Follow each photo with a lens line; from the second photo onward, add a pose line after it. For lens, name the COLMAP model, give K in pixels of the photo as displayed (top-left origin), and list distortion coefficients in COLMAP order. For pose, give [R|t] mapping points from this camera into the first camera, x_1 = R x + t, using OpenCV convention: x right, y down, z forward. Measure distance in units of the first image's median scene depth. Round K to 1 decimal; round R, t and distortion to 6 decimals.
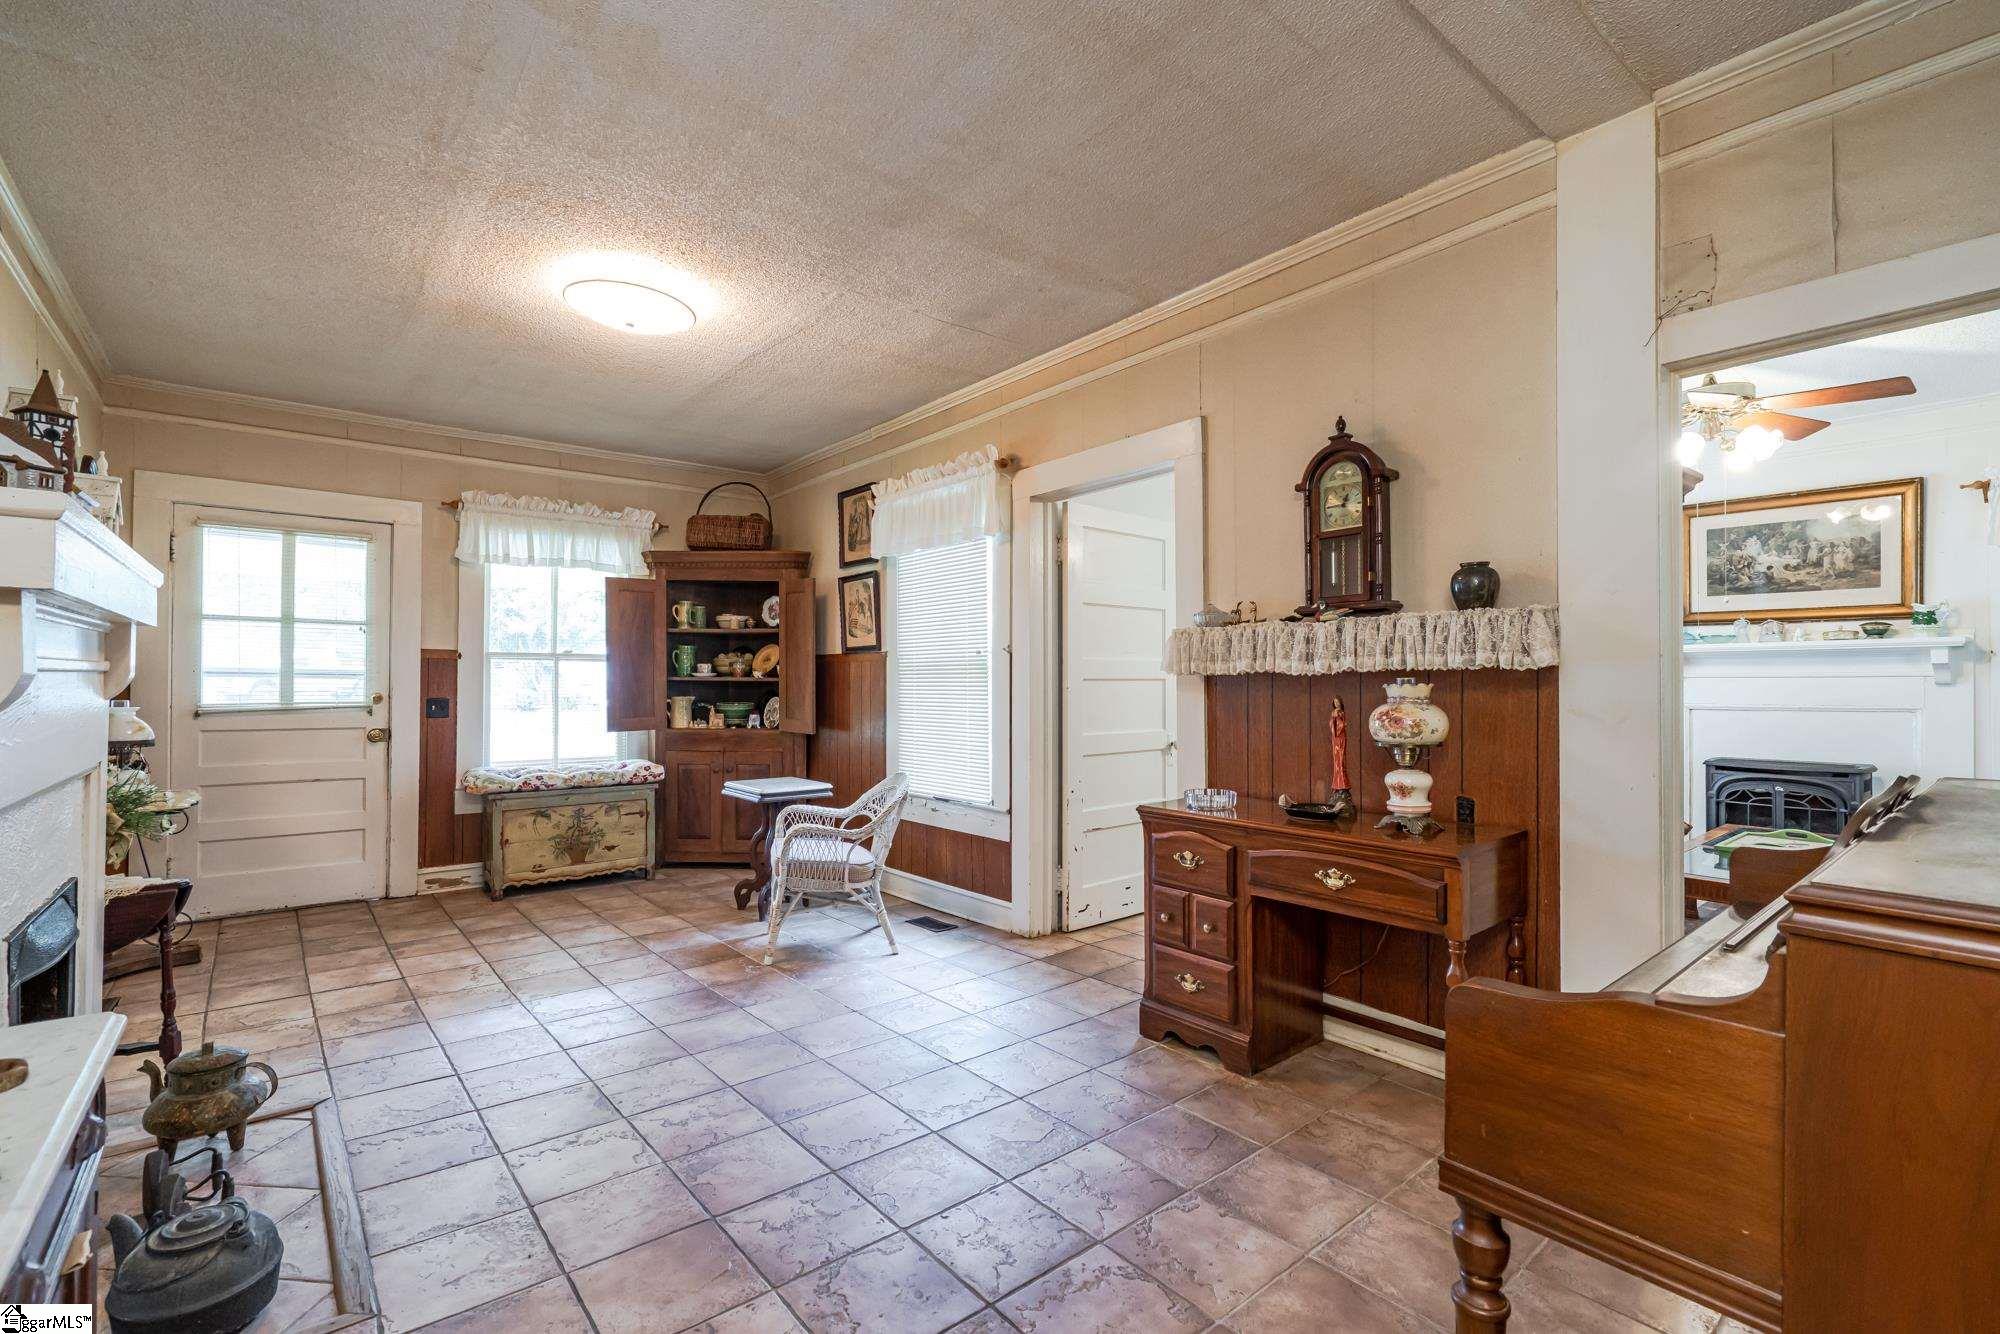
lens RADIAL K [[891.1, 0, 1001.0], [0, 891.1, 679.5], [0, 0, 1]] dist [-0.005126, 0.001552]
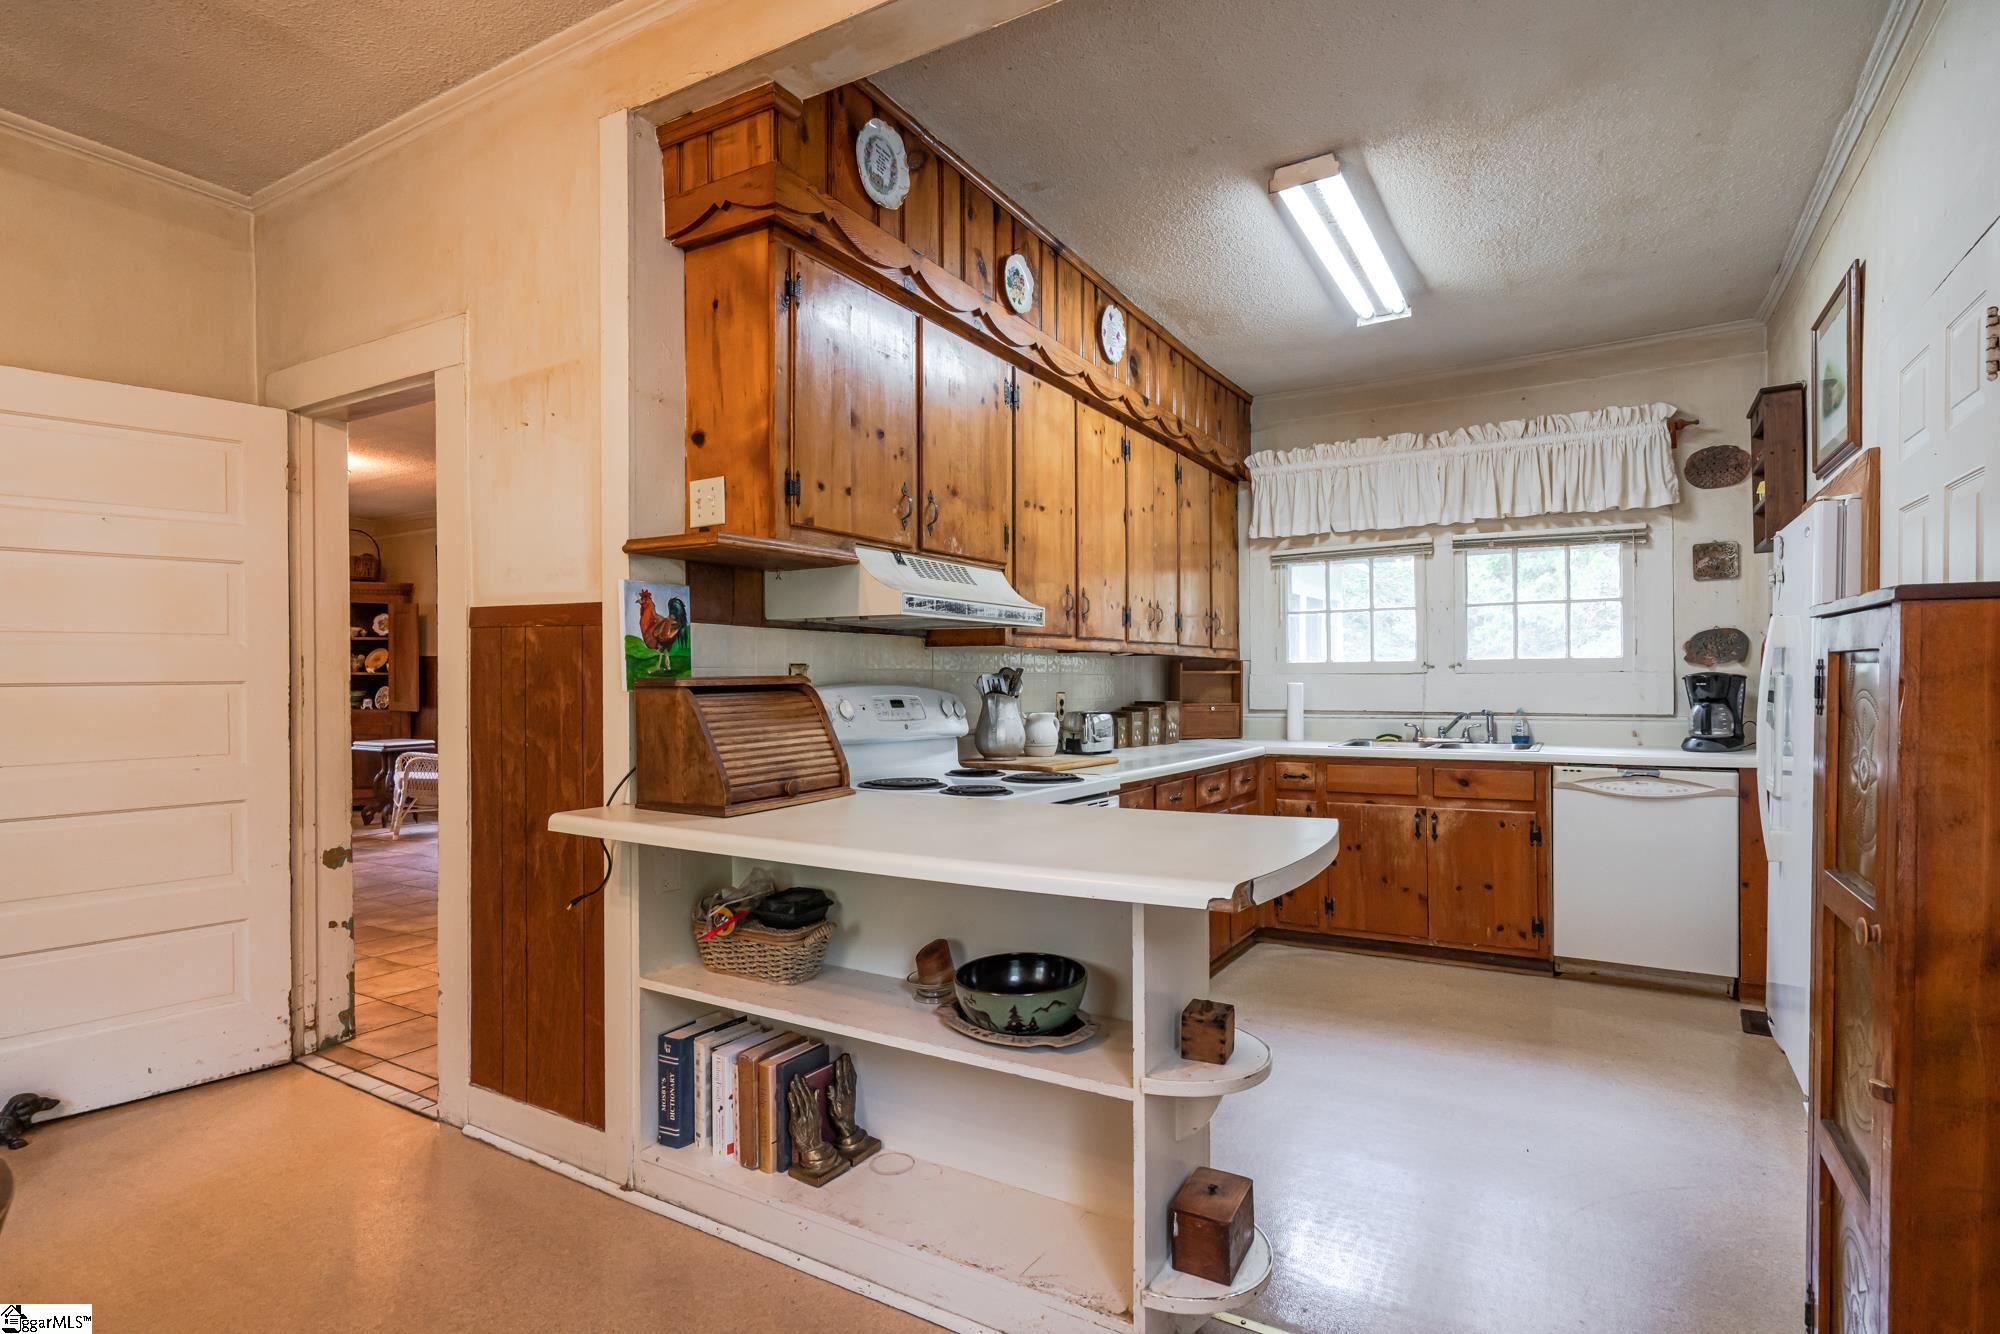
lens RADIAL K [[1011.6, 0, 998.0], [0, 1011.6, 676.5], [0, 0, 1]] dist [0.000310, 0.000017]
pose [[0.941888, -0.002861, 0.335914, 0.119104], [0.001104, 0.999985, 0.005424, -0.003283], [-0.335924, -0.004738, 0.941877, -0.816474]]
